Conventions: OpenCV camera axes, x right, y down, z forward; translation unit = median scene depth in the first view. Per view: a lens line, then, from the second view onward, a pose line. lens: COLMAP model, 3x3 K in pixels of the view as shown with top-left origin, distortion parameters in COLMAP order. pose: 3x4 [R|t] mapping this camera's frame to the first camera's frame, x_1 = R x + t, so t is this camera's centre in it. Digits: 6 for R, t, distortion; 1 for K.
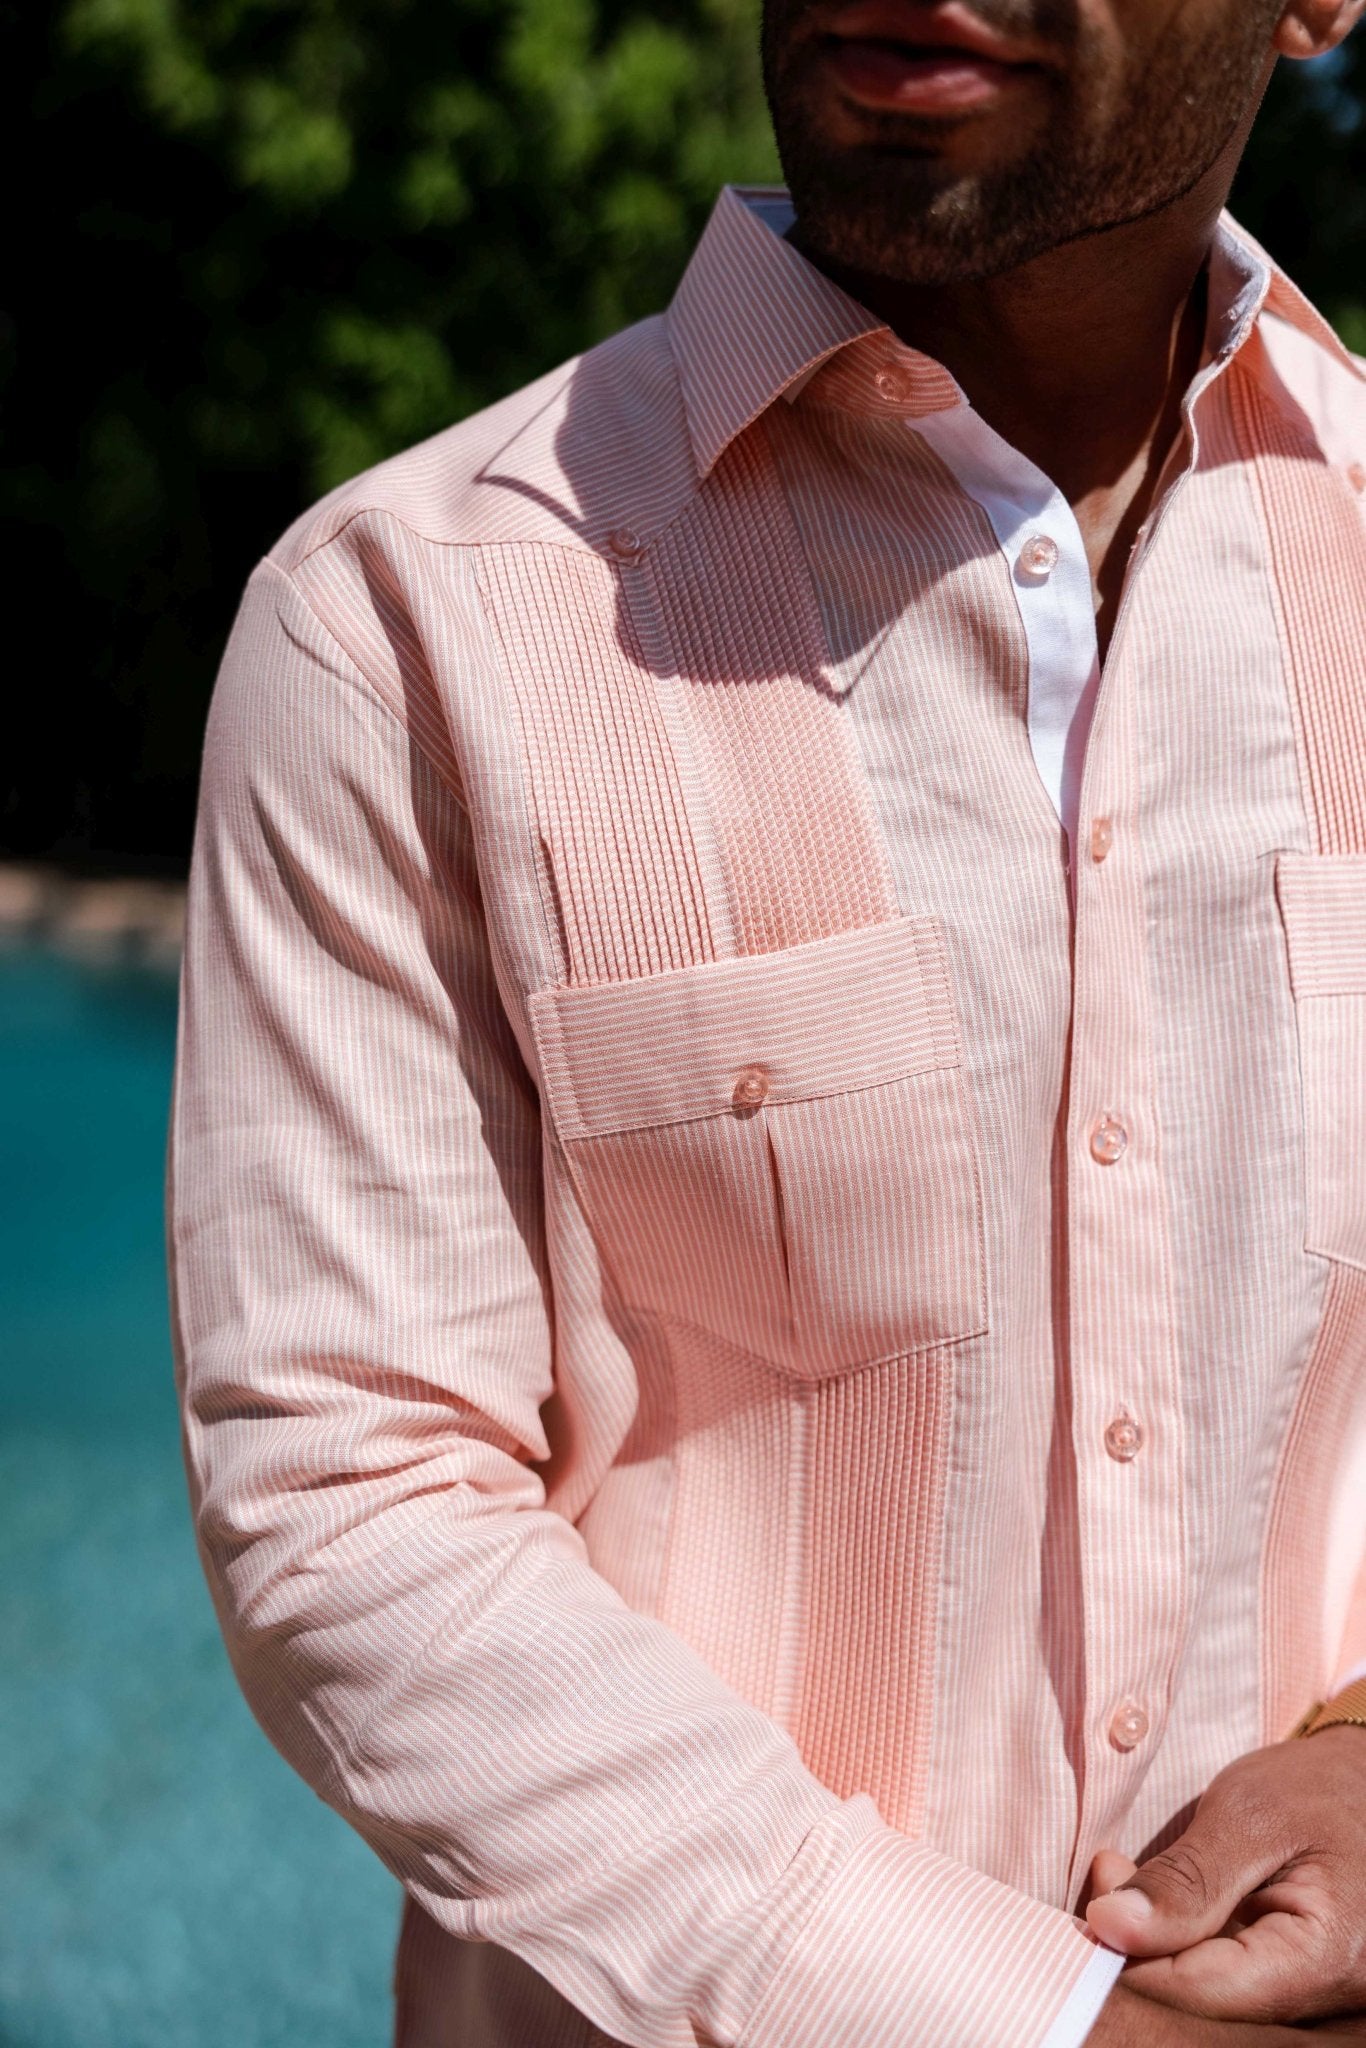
lens RADIAL K [[2014.5, 0, 680.6], [0, 2014.5, 976.1], [0, 0, 1]] dist [-0.007219, -0.122519]
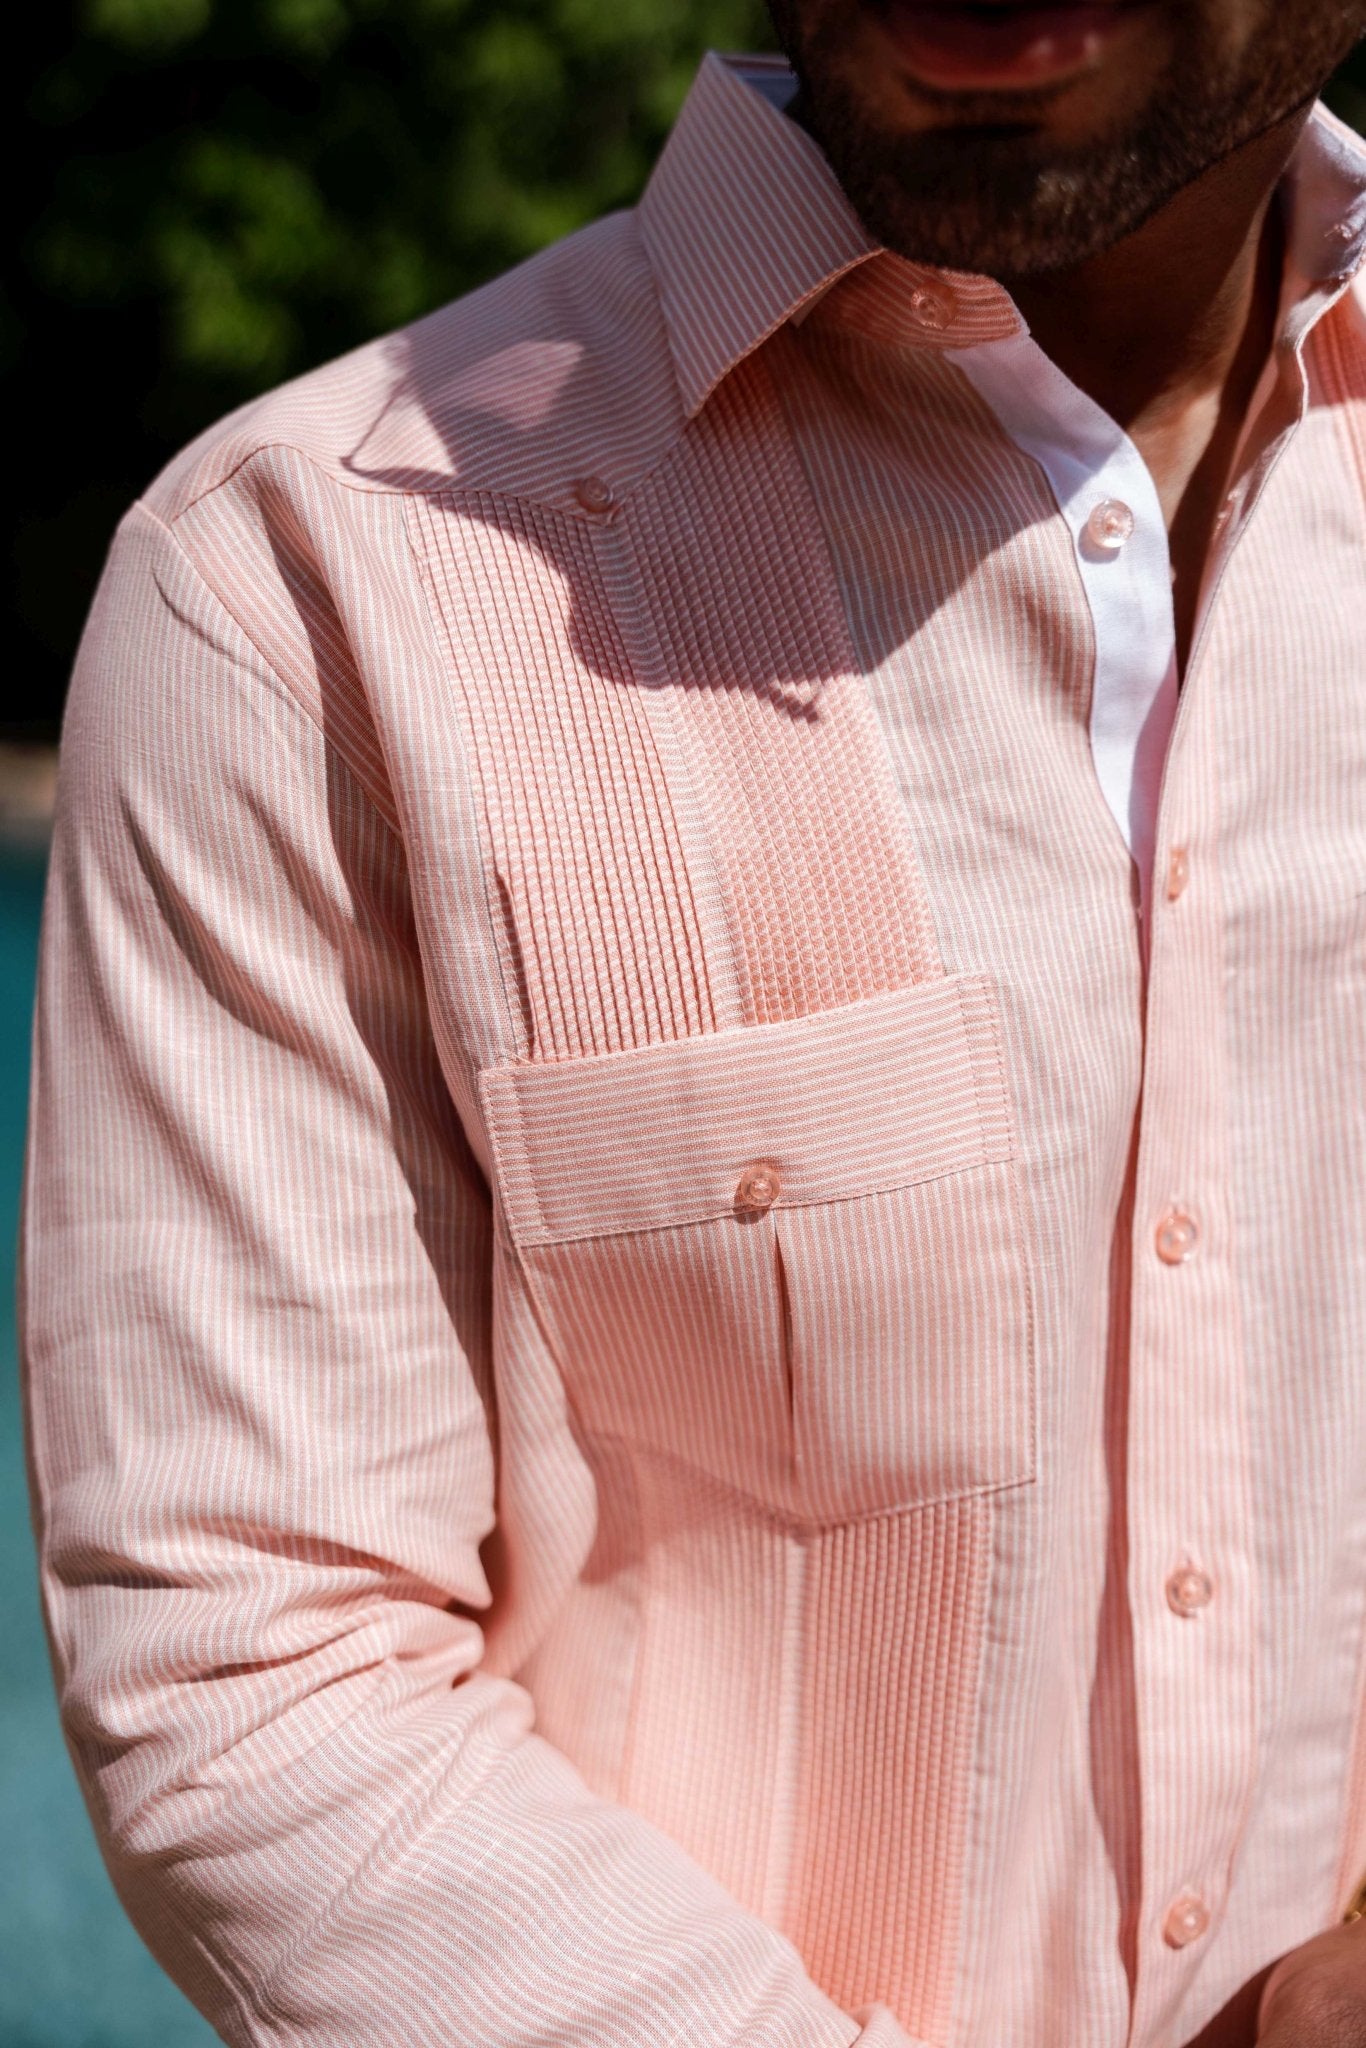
lens RADIAL K [[2014.5, 0, 680.6], [0, 2014.5, 976.1], [0, 0, 1]] dist [-0.007219, -0.122519]
pose [[0.997528, 0.005071, 0.070085, -0.050707], [-0.007678, 0.999287, 0.036974, -0.055991], [-0.069848, -0.037420, 0.996856, 0.199037]]
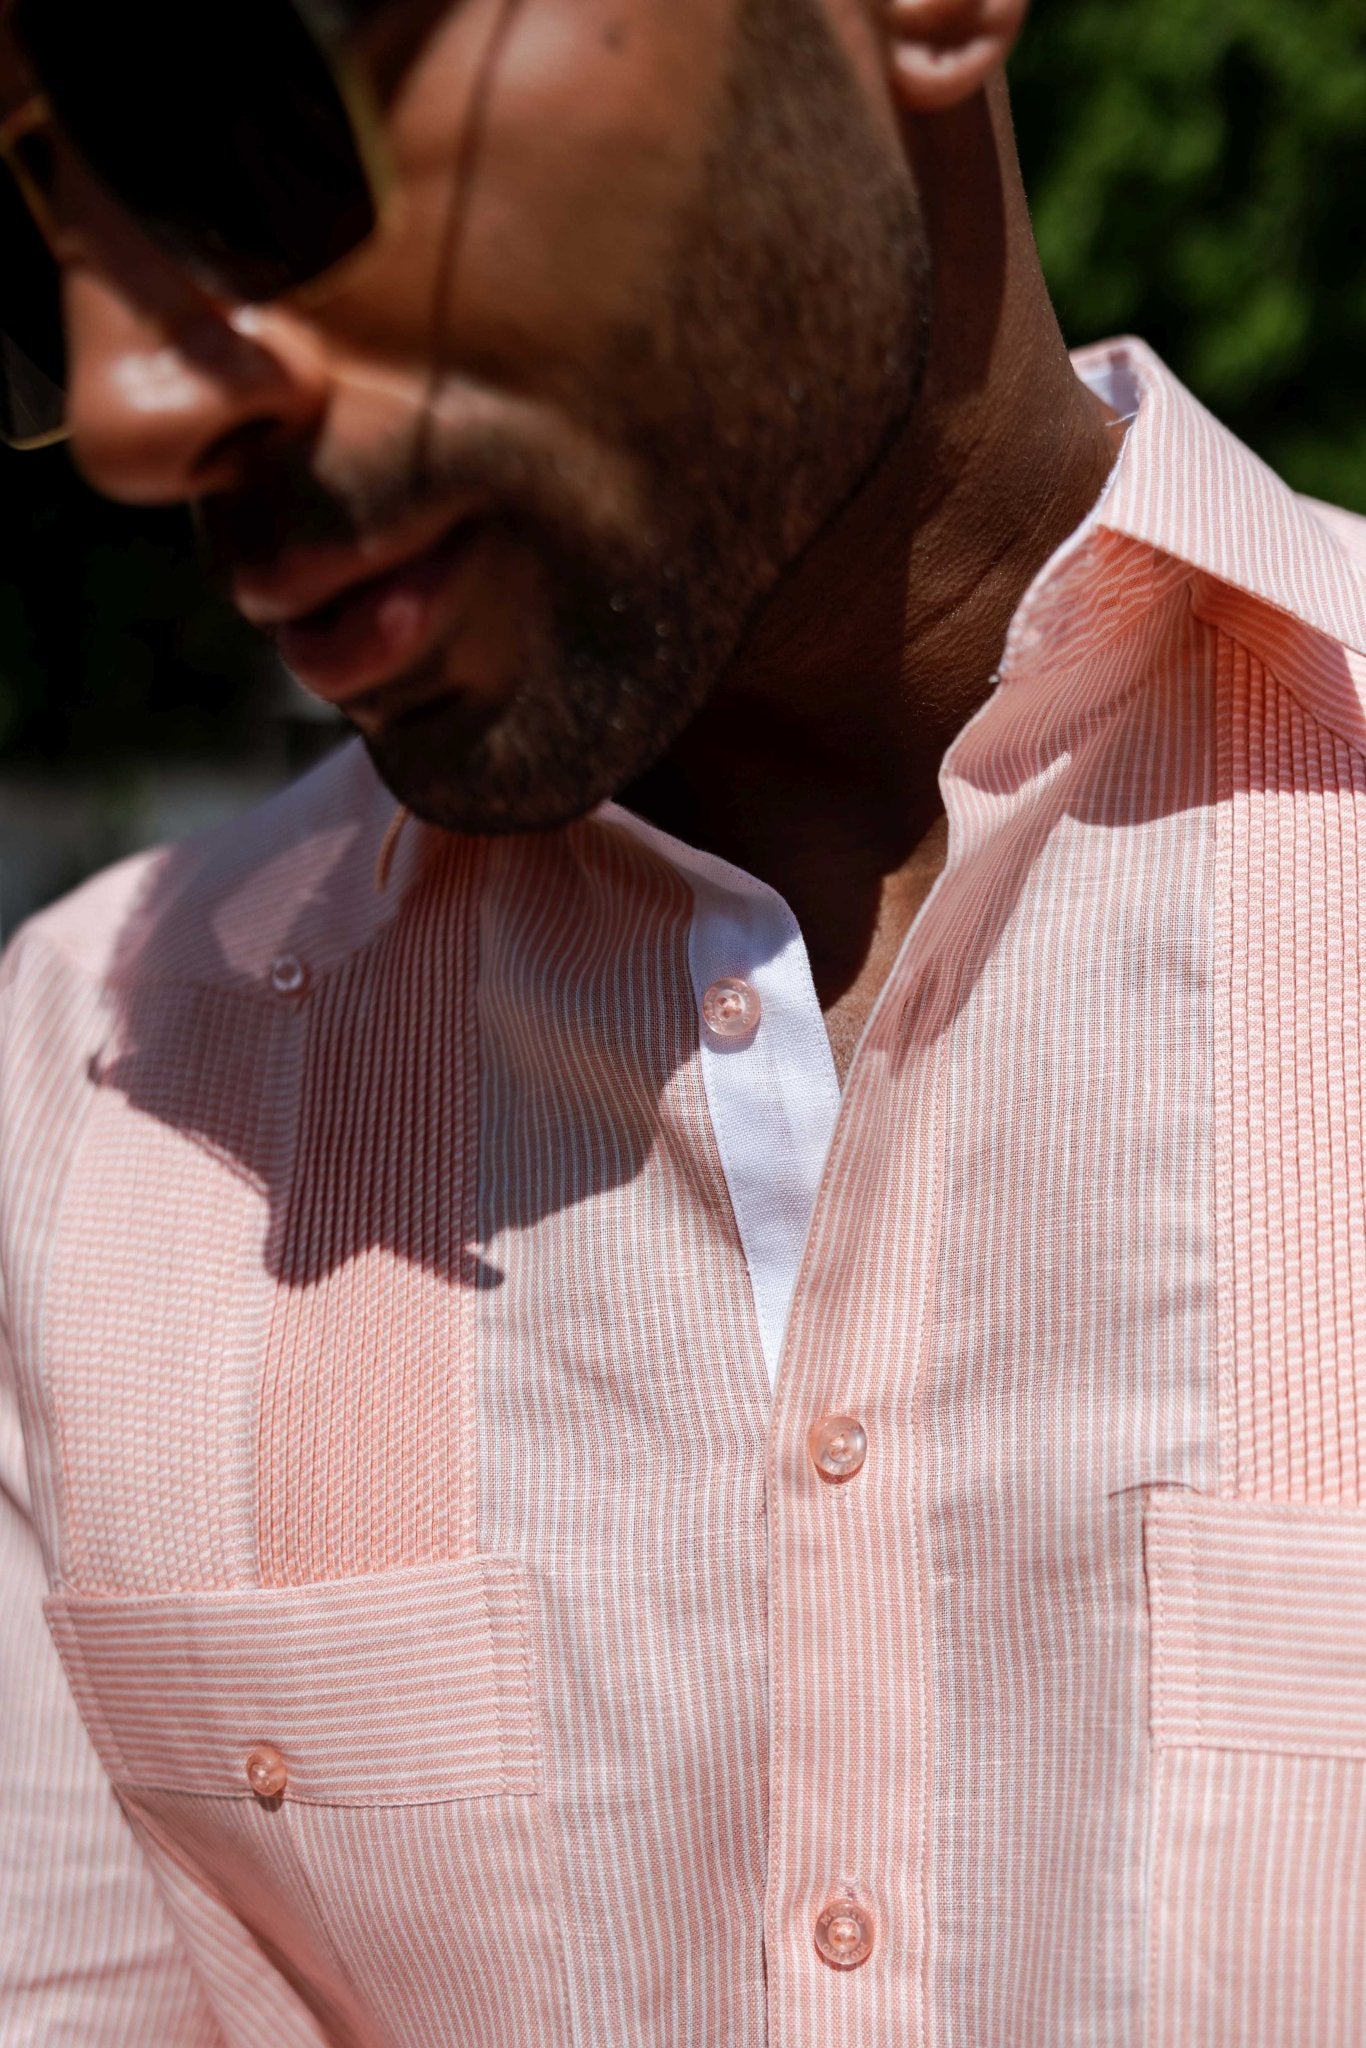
lens RADIAL K [[2014.5, 0, 680.6], [0, 2014.5, 976.1], [0, 0, 1]] dist [-0.007219, -0.122519]
pose [[0.858282, -0.014589, -0.512971, 0.503489], [-0.033052, 0.995949, -0.083626, -0.163377], [0.512113, 0.088729, 0.854323, 0.428183]]
